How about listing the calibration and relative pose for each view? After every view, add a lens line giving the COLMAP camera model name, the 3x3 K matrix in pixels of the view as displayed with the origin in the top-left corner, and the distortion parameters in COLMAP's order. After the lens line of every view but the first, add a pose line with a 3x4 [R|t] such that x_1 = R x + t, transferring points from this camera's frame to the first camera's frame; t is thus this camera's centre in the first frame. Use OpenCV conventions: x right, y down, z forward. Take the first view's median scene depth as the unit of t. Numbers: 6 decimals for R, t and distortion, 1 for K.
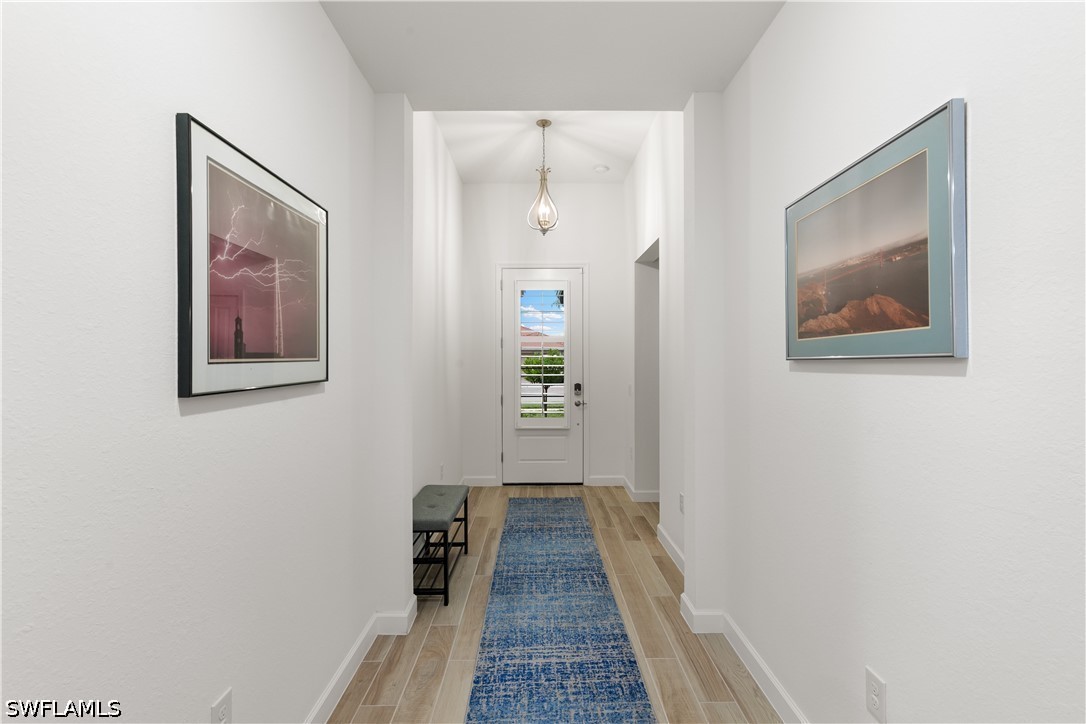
lens RADIAL K [[488.2, 0, 544.3], [0, 488.2, 358.2], [0, 0, 1]] dist [0.000416, -0.000143]
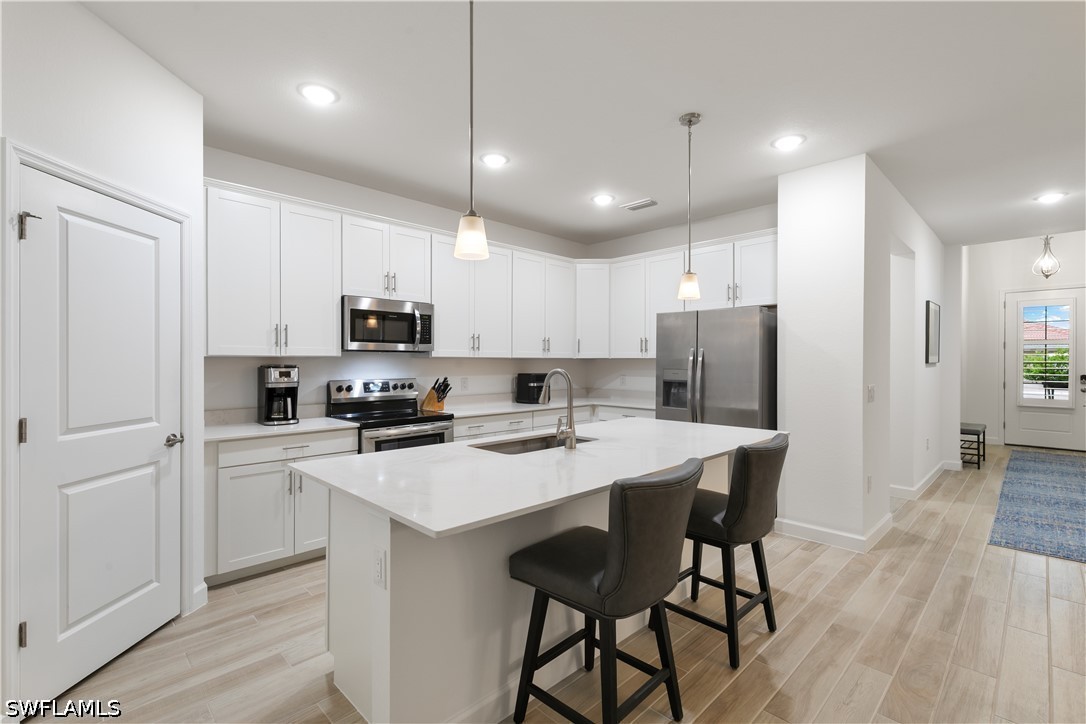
lens RADIAL K [[488.2, 0, 544.3], [0, 488.2, 358.2], [0, 0, 1]] dist [0.000416, -0.000143]
pose [[0.690323, 0.006373, -0.723473, 0.022182], [-0.003086, 0.999978, 0.005864, 0.004854], [0.723495, -0.001816, 0.690327, -1.311329]]
